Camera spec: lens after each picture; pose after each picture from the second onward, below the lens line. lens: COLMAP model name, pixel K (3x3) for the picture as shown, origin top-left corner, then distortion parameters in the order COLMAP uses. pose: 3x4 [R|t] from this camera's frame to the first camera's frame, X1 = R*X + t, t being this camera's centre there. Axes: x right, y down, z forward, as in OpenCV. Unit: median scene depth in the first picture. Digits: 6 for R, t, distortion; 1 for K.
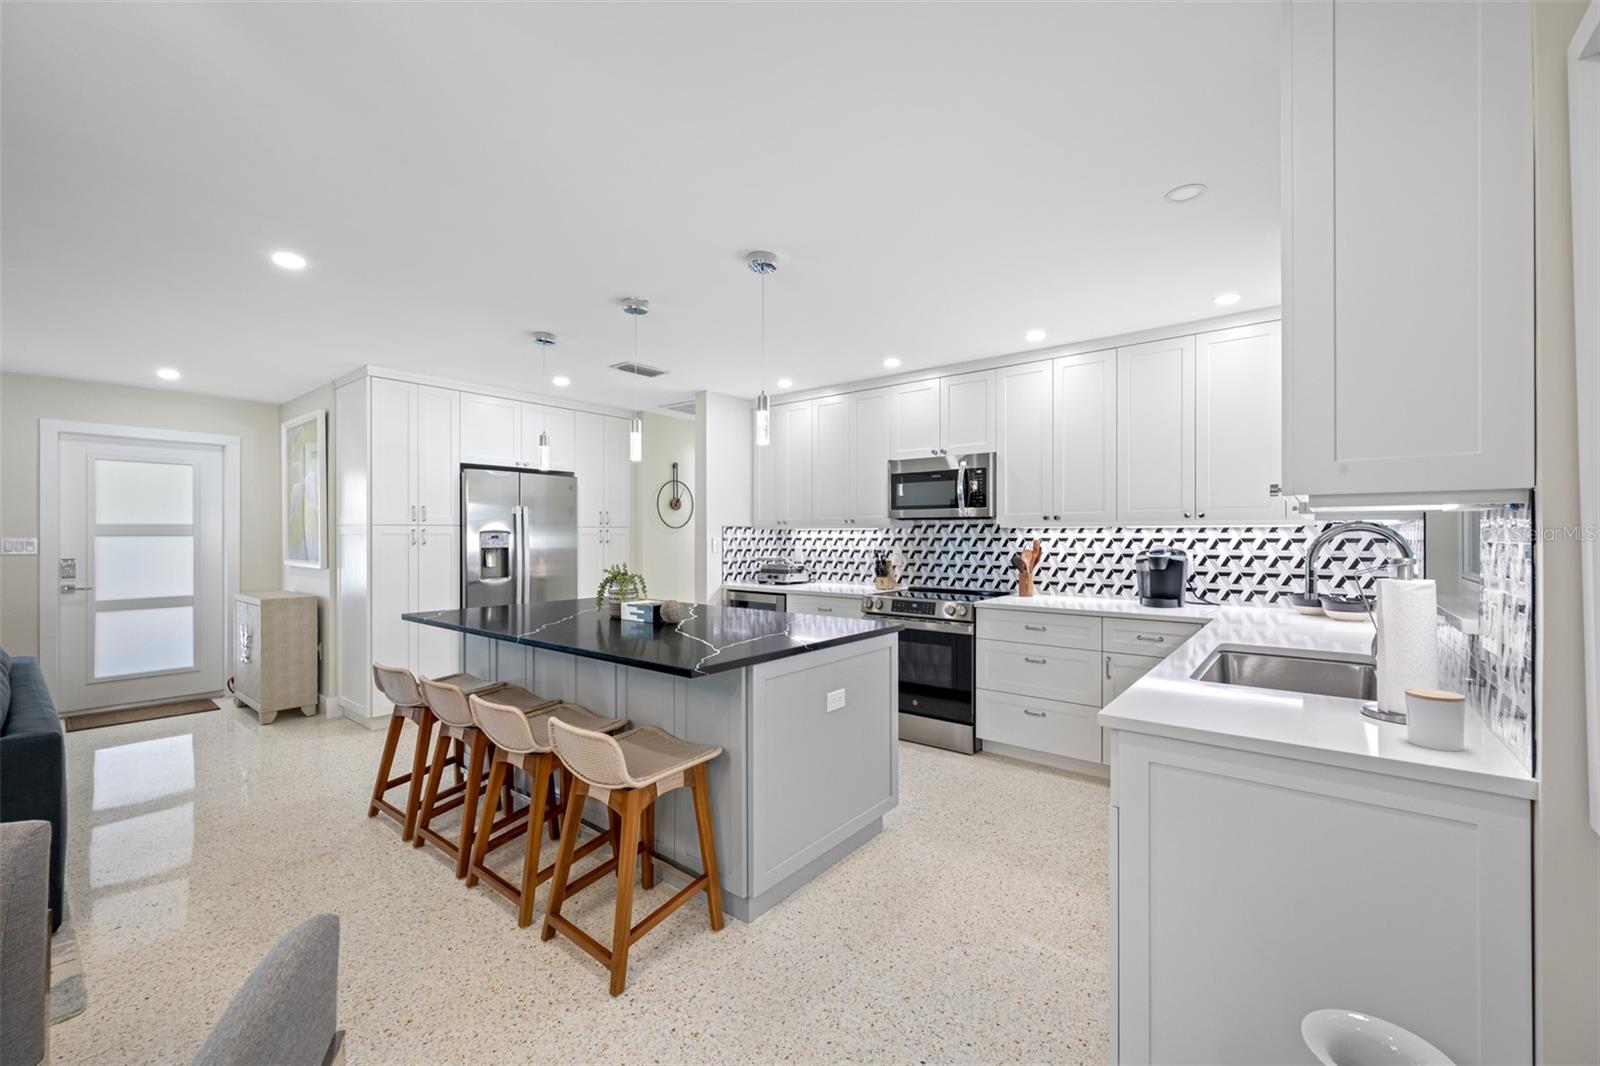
lens RADIAL K [[652.2, 0, 803.5], [0, 652.2, 532.0], [0, 0, 1]] dist [-0.001840, -0.000349]
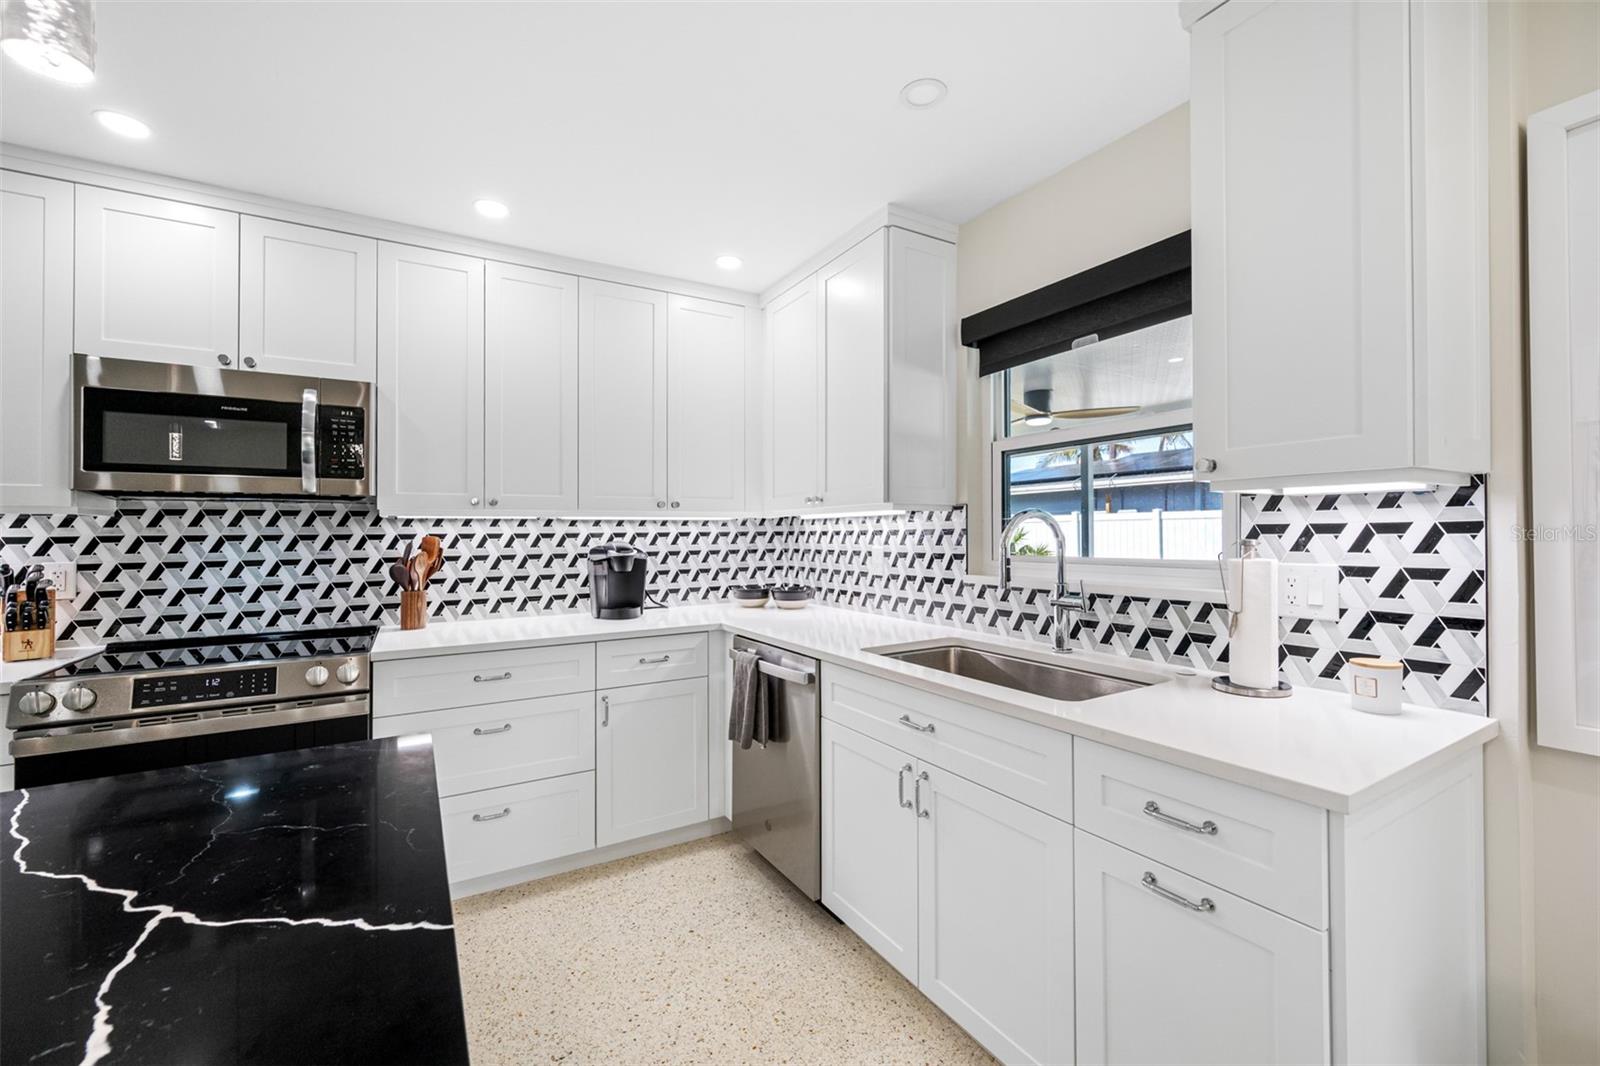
lens RADIAL K [[652.2, 0, 803.5], [0, 652.2, 532.0], [0, 0, 1]] dist [-0.001840, -0.000349]
pose [[0.347428, 0.000343, 0.937707, -0.109263], [0.003375, 0.999993, -0.001616, 0.009326], [-0.937701, 0.003726, 0.347424, 0.434434]]
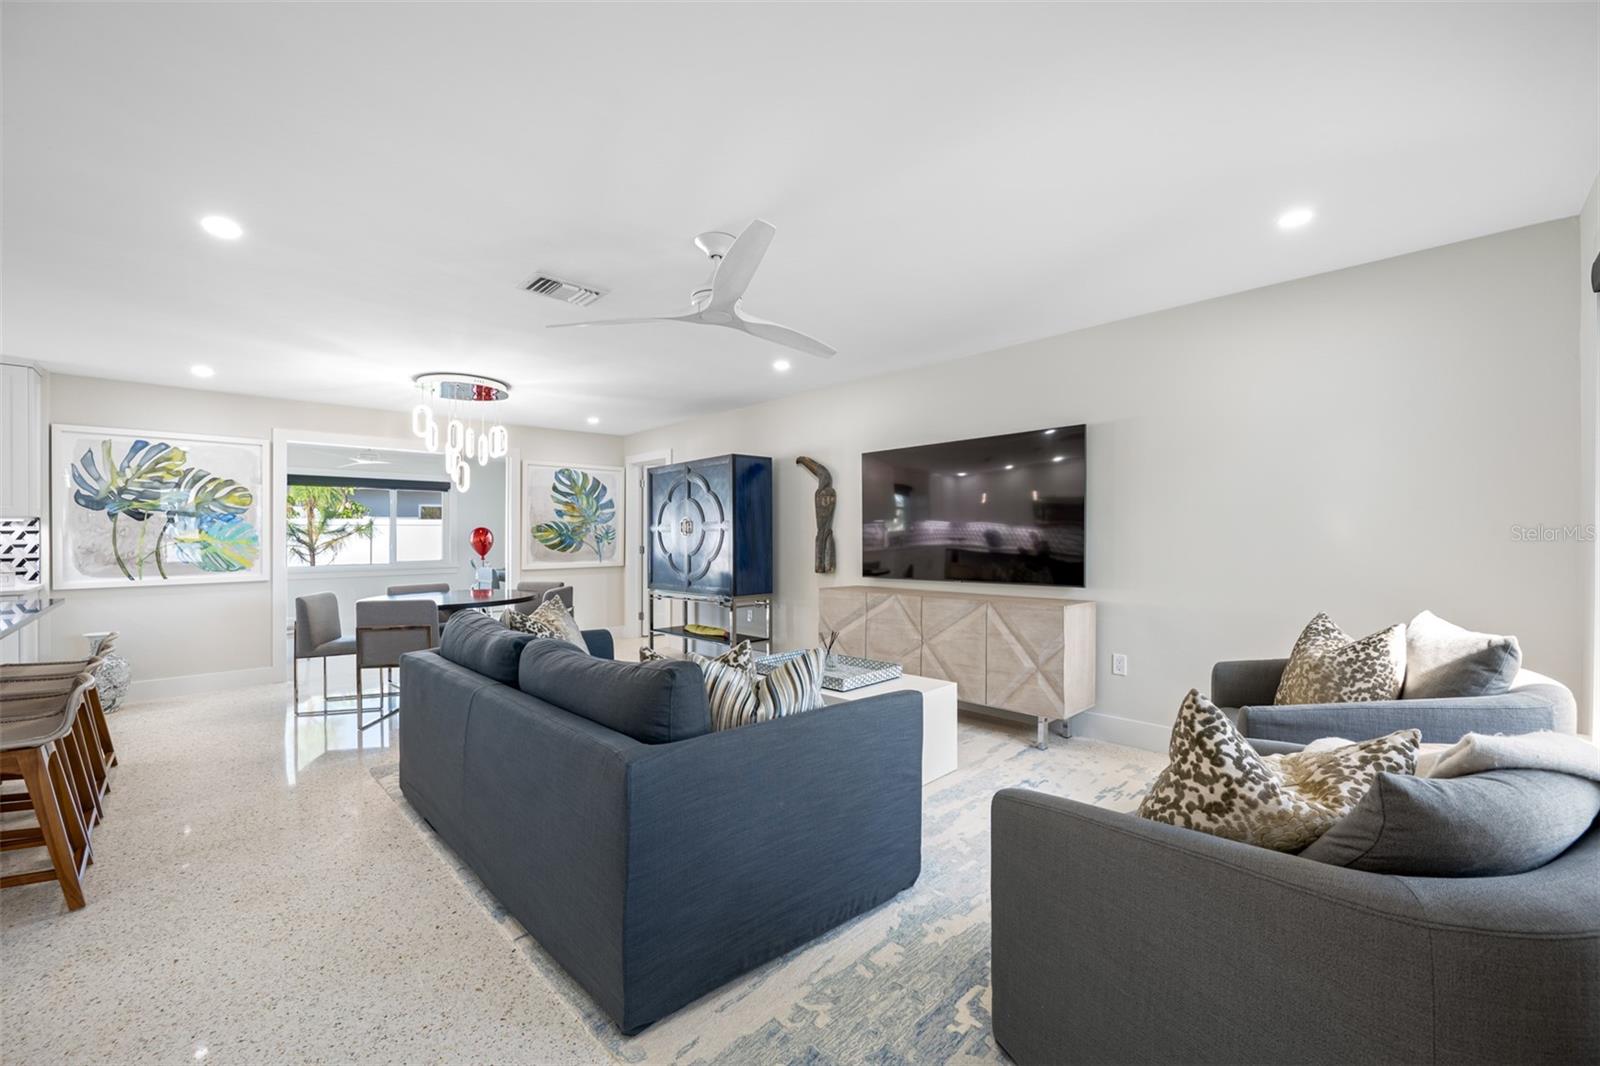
lens RADIAL K [[635.3, 0, 804.9], [0, 635.3, 531.1], [0, 0, 1]] dist [-0.000515, 0.000177]
pose [[-0.992933, 0.010491, 0.118212, -1.104766], [0.009150, 0.999888, -0.011885, 0.029844], [-0.118323, -0.010719, -0.992917, 1.138572]]
